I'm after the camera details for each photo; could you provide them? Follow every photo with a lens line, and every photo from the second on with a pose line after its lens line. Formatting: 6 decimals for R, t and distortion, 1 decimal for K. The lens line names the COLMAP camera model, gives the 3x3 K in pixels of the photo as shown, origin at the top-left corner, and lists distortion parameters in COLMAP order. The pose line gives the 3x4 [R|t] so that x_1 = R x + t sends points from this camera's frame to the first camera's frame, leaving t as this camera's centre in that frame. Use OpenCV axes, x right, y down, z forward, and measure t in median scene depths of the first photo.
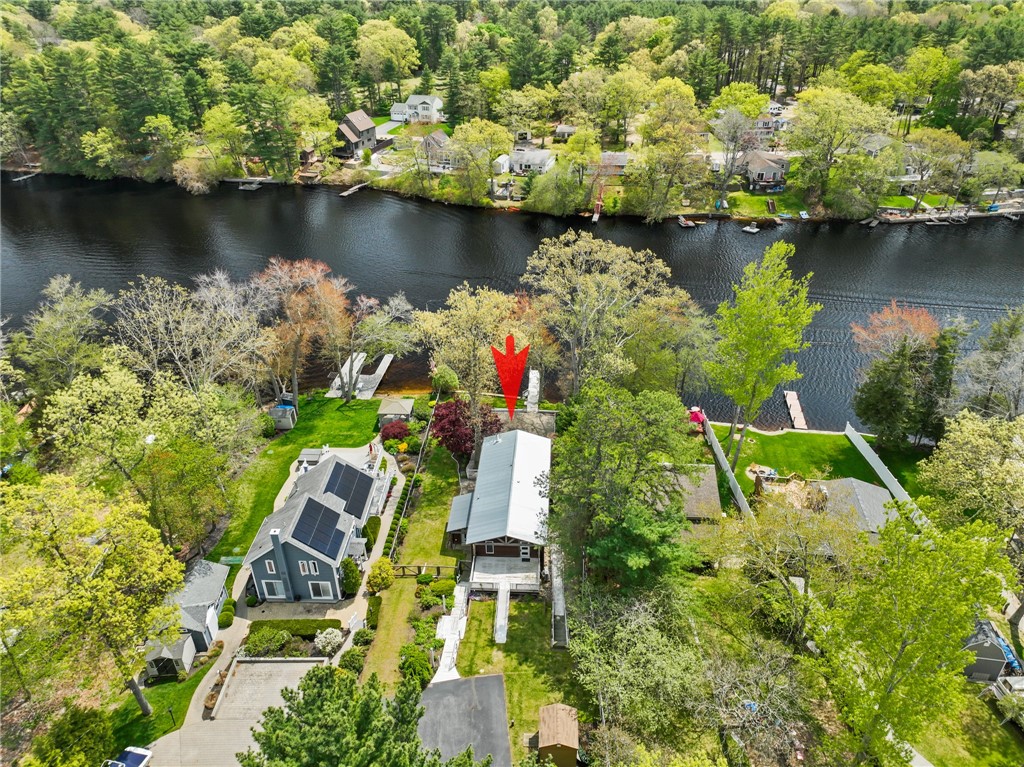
lens RADIAL K [[722.9, 0, 515.5], [0, 722.9, 376.8], [0, 0, 1]] dist [0.005225, 0.005235]
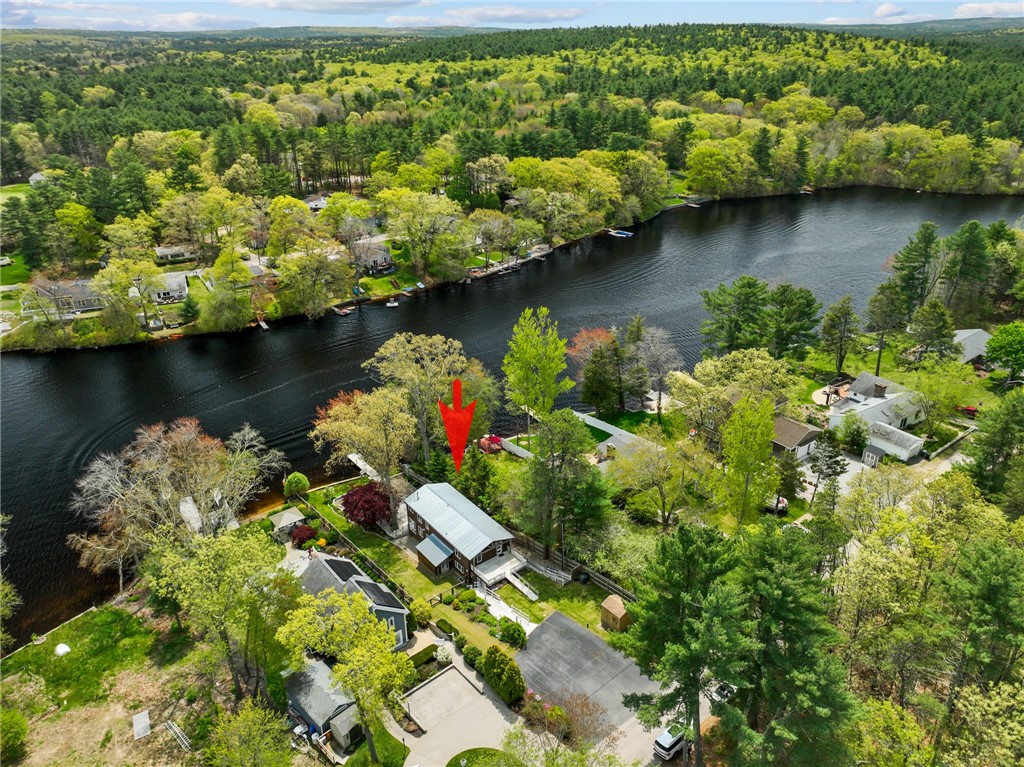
lens RADIAL K [[722.9, 0, 515.5], [0, 722.9, 376.8], [0, 0, 1]] dist [0.005225, 0.005235]
pose [[0.754714, -0.275936, 0.595203, -0.477810], [0.330738, 0.943550, 0.018055, -0.065318], [-0.566586, 0.183230, 0.803372, -0.159280]]
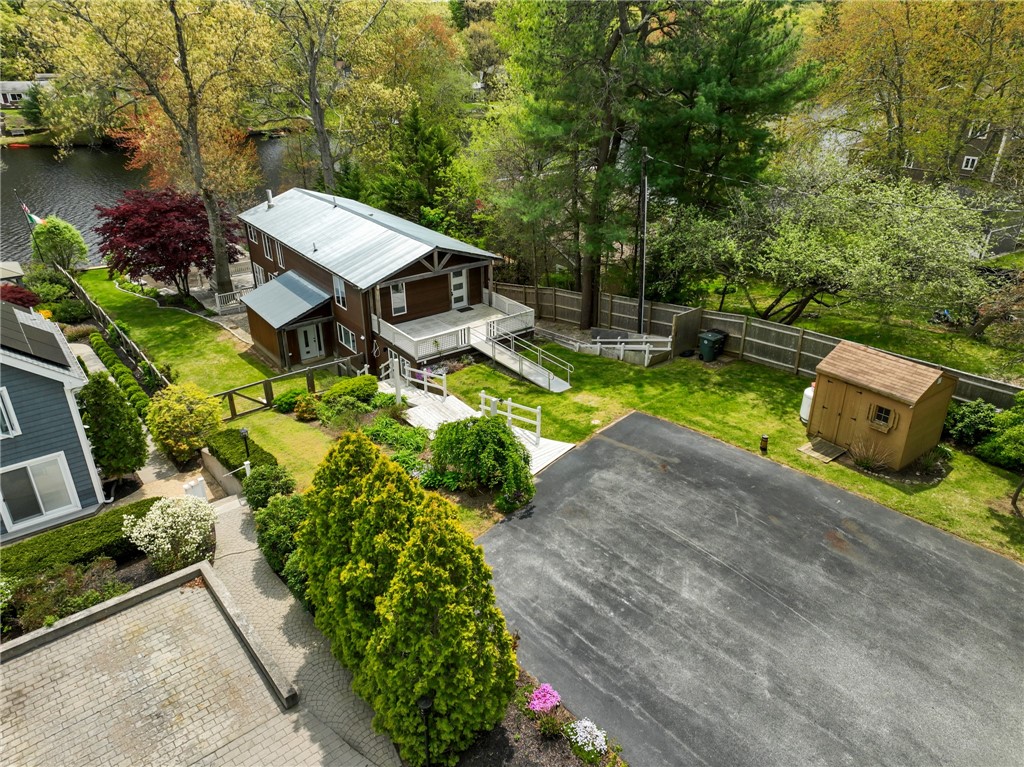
lens RADIAL K [[722.9, 0, 515.5], [0, 722.9, 376.8], [0, 0, 1]] dist [0.005225, 0.005235]
pose [[0.767680, -0.267628, 0.582273, -0.179718], [0.313059, 0.949439, 0.023644, 0.196555], [-0.559161, 0.164135, 0.812649, 0.372629]]
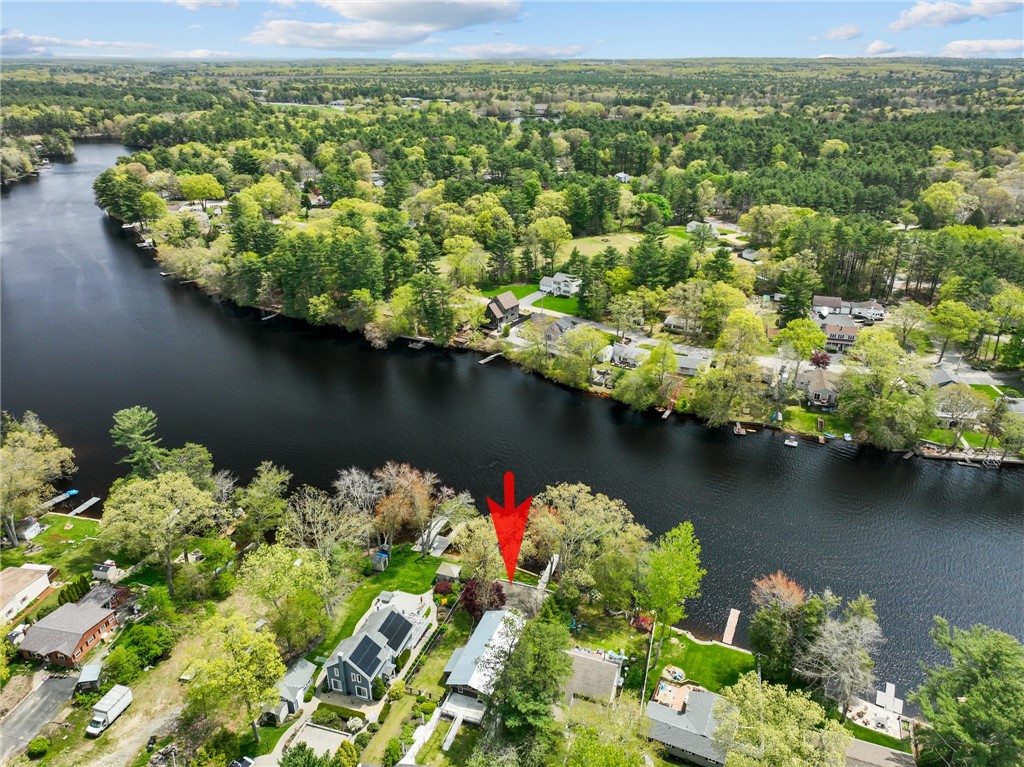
lens RADIAL K [[712.9, 0, 512.0], [0, 712.9, 383.5], [0, 0, 1]] dist [0.004336, 0.000413]
pose [[0.961251, 0.127197, -0.244574, 0.253960], [-0.152507, 0.984428, -0.087424, -0.213614], [0.229646, 0.121335, 0.965681, -0.413602]]
